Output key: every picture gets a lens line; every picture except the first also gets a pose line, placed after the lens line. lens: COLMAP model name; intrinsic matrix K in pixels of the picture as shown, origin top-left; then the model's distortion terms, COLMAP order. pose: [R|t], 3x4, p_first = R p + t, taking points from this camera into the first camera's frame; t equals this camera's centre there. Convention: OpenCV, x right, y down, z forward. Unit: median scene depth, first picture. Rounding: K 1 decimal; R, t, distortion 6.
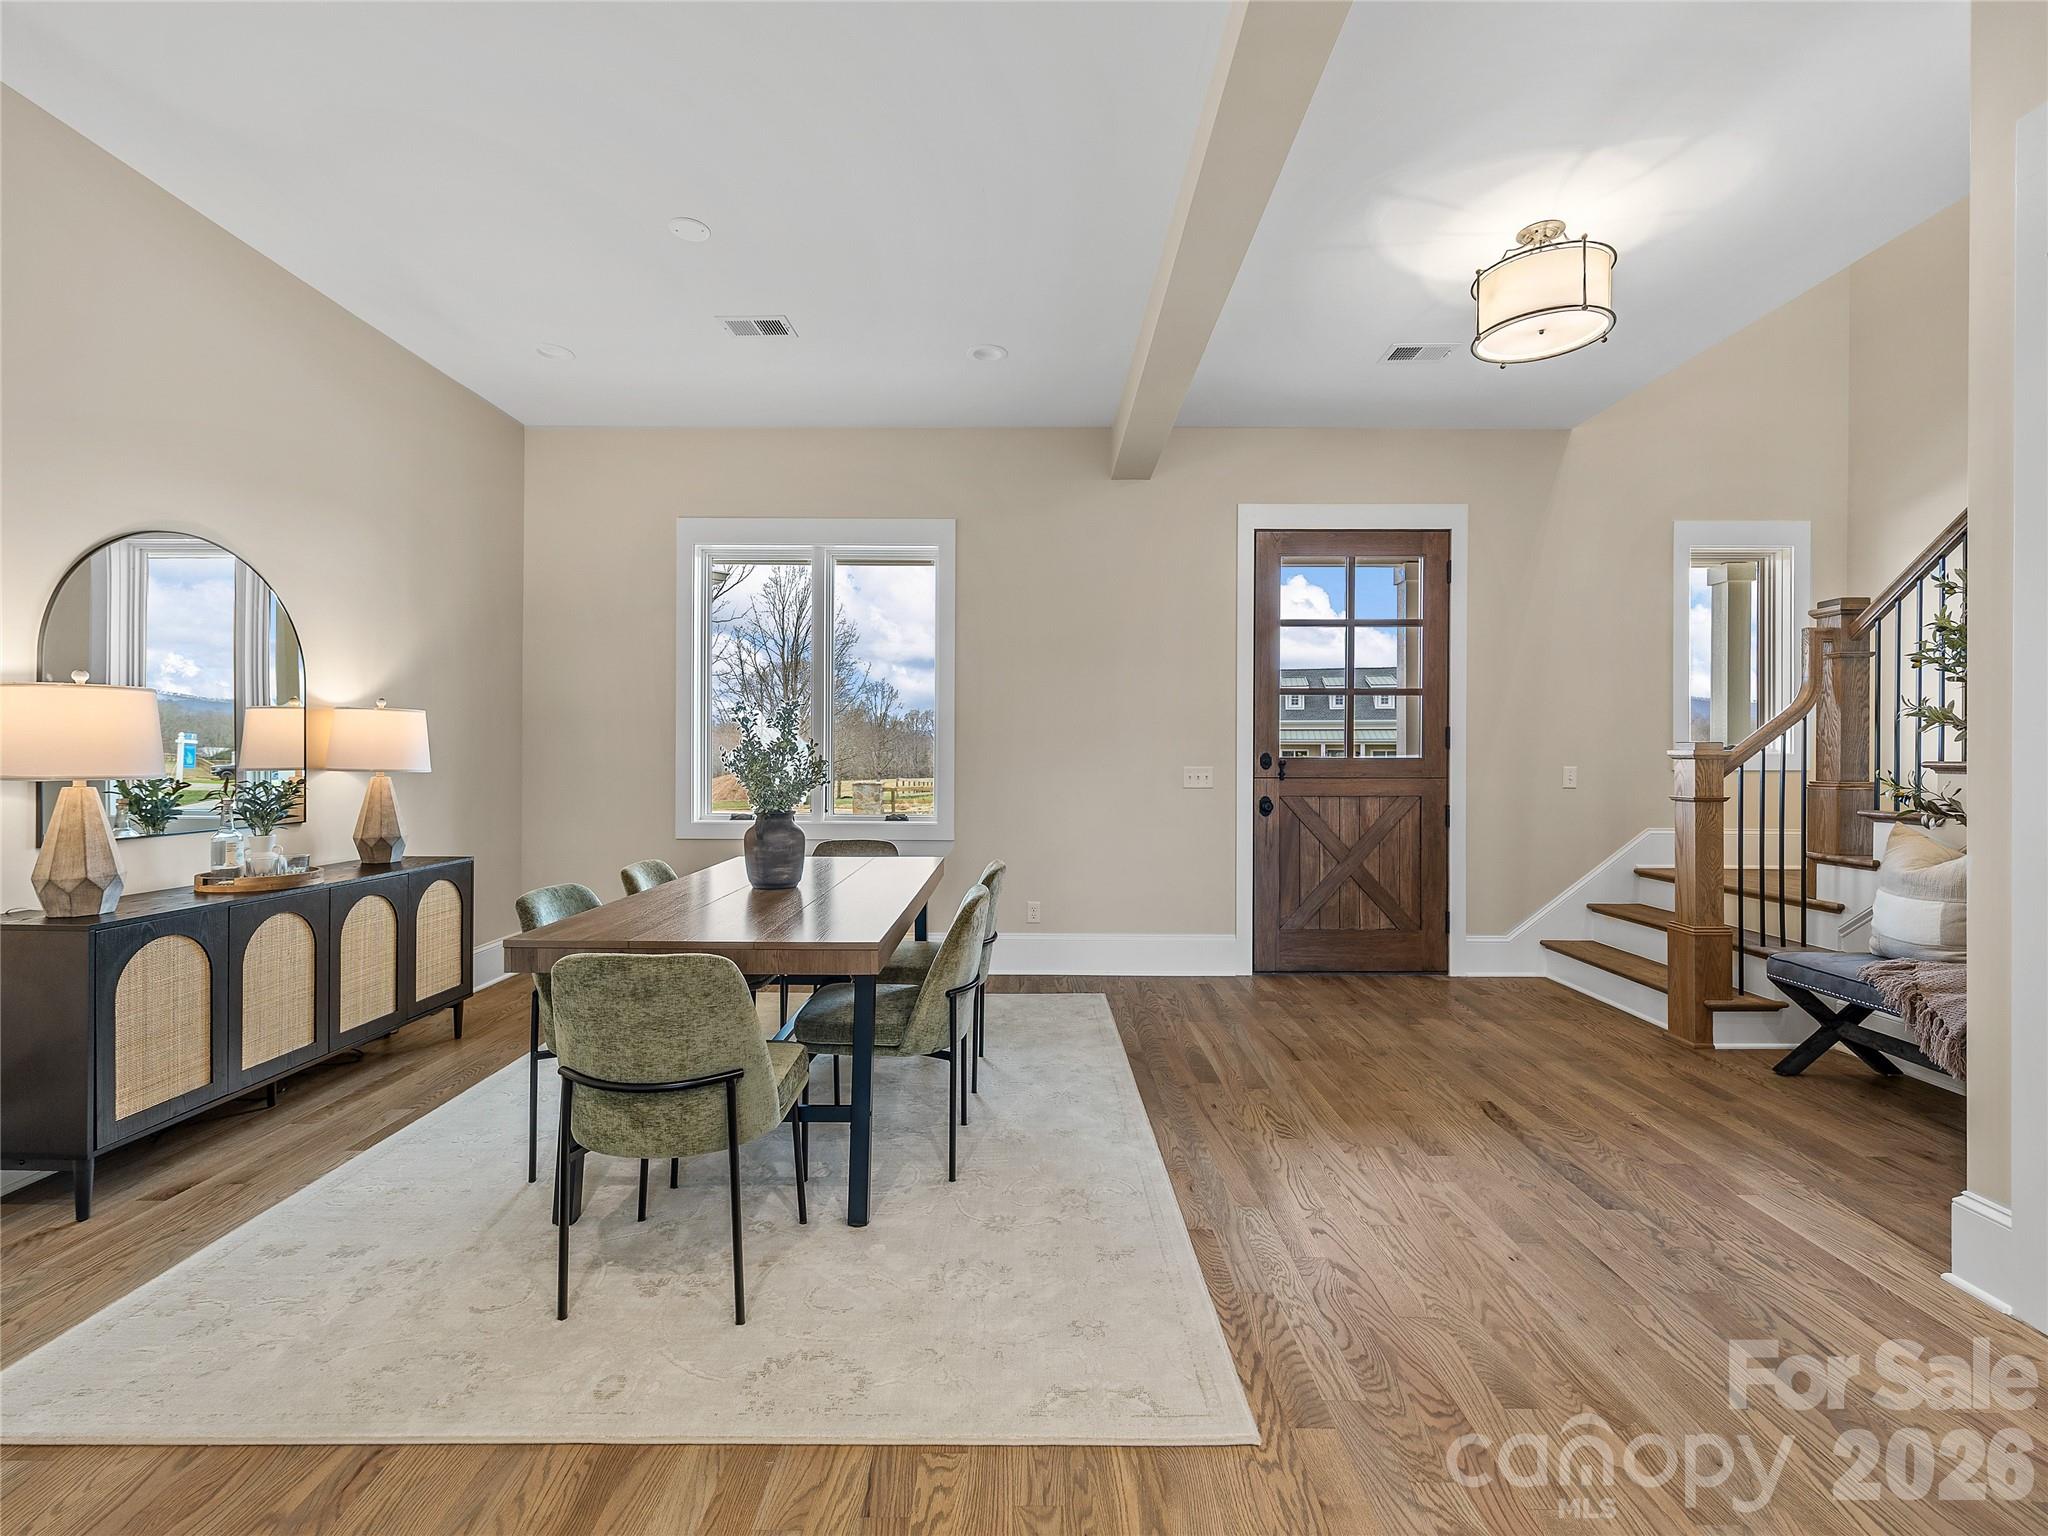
lens RADIAL K [[1127.3, 0, 1027.7], [0, 1127.3, 764.0], [0, 0, 1]] dist [0.000089, 0.000087]
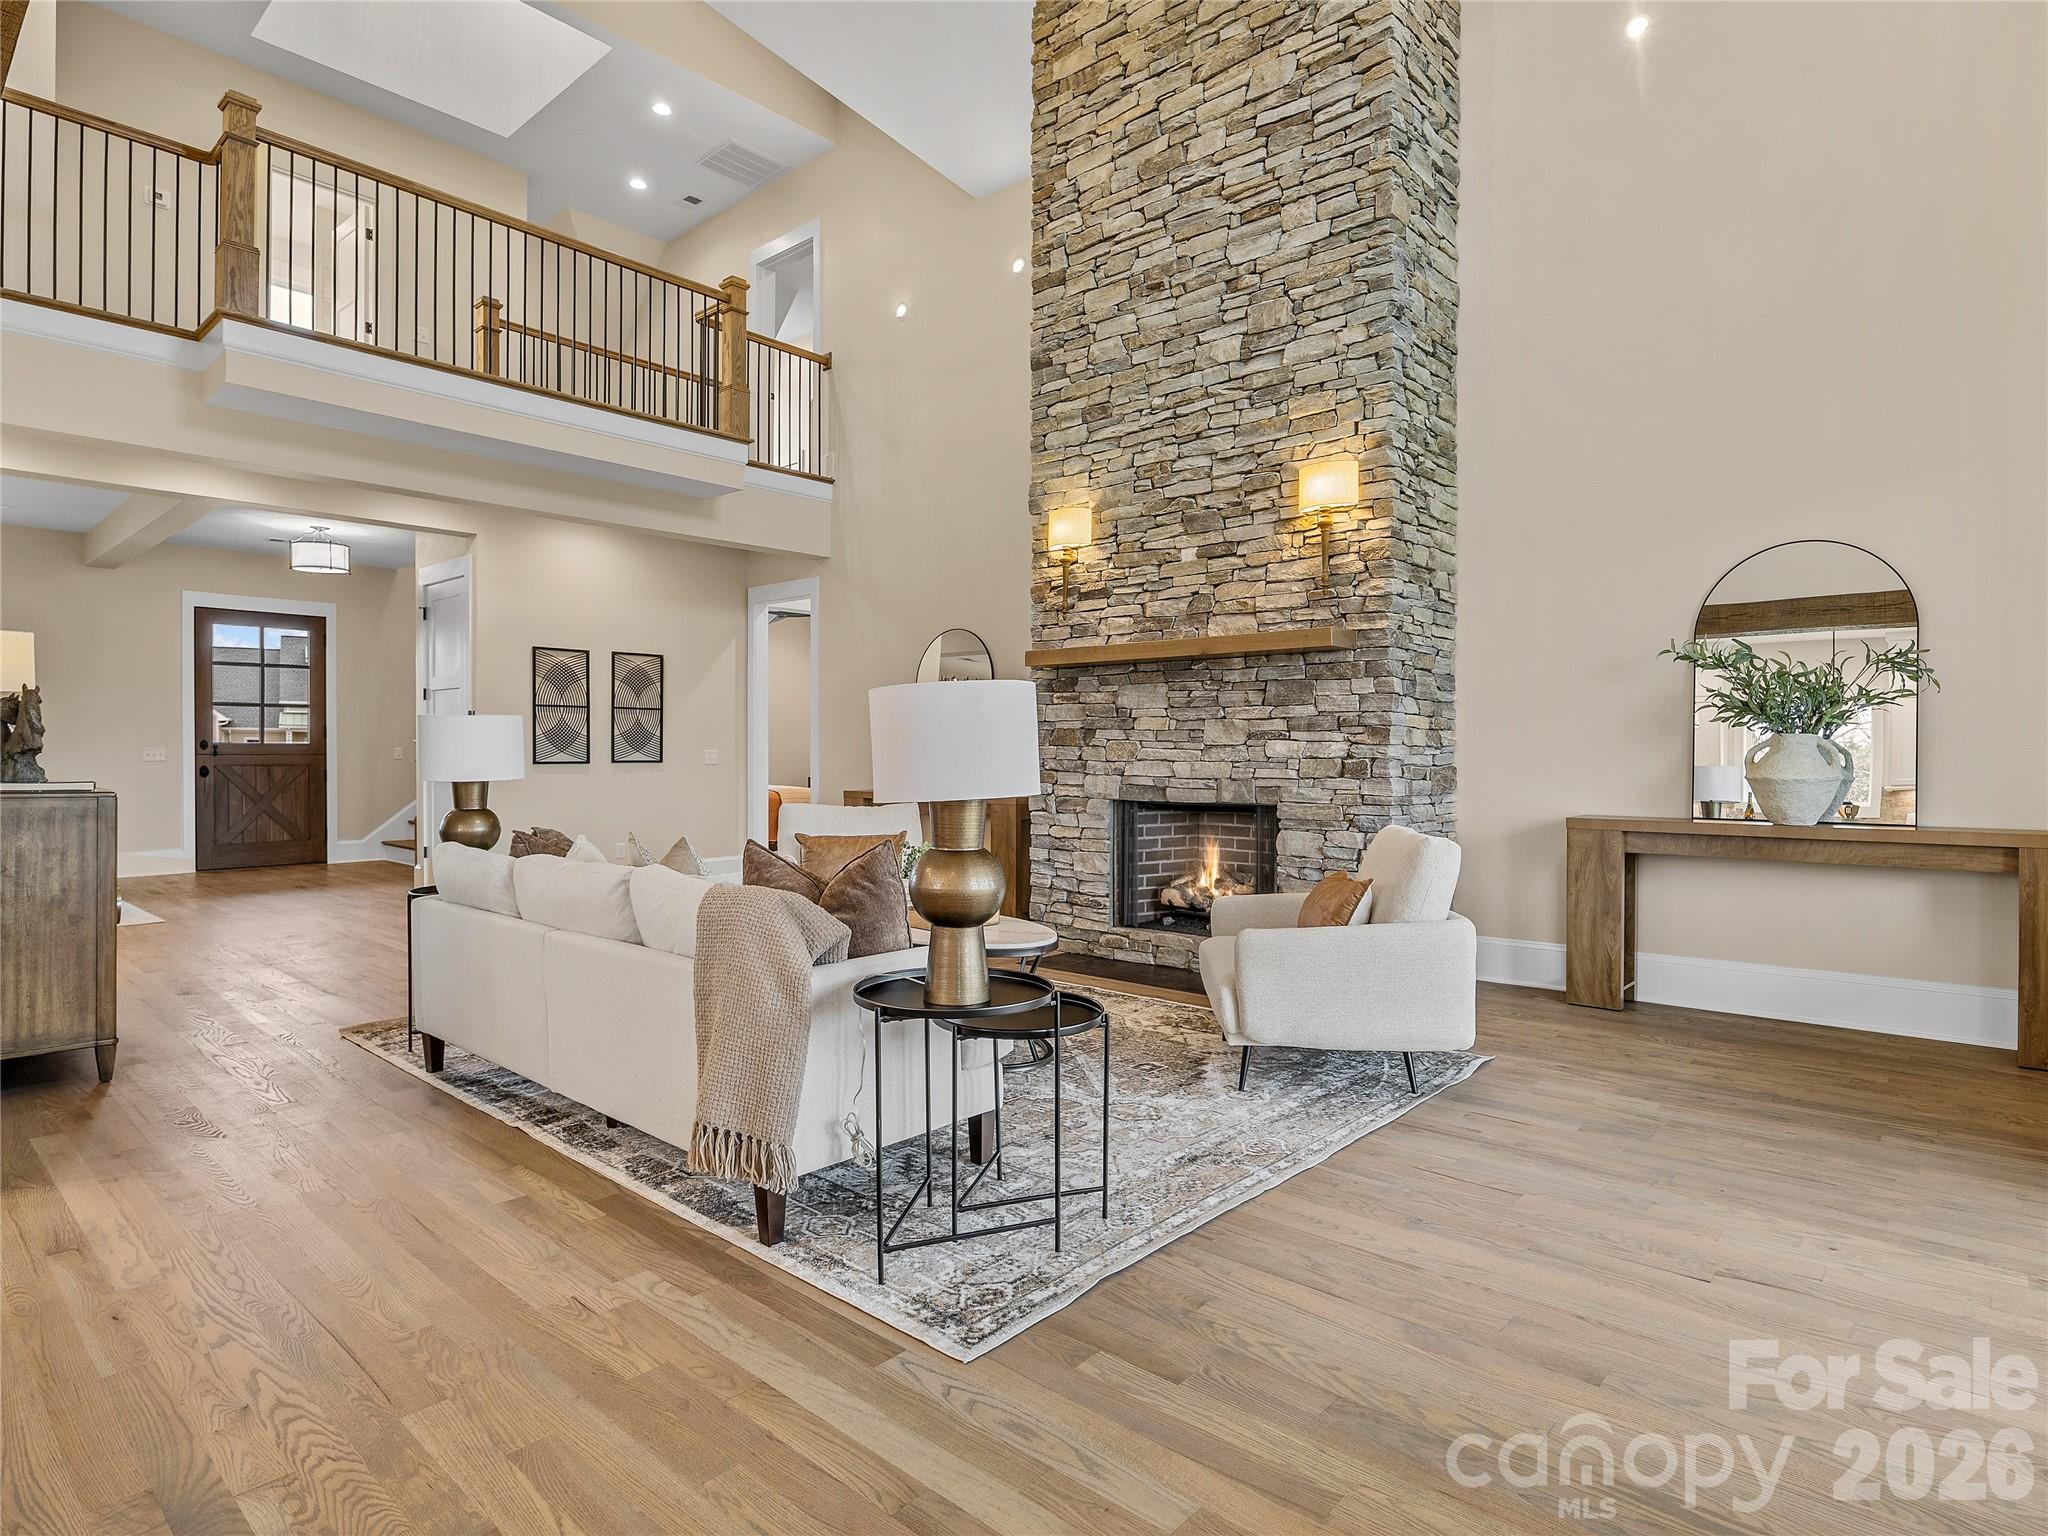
lens RADIAL K [[1127.3, 0, 1027.7], [0, 1127.3, 764.0], [0, 0, 1]] dist [0.000089, 0.000087]
pose [[0.662074, -0.012067, 0.749342, -0.236394], [0.004097, 0.999914, 0.012483, 0.009879], [-0.749428, -0.005194, 0.662066, -1.038317]]
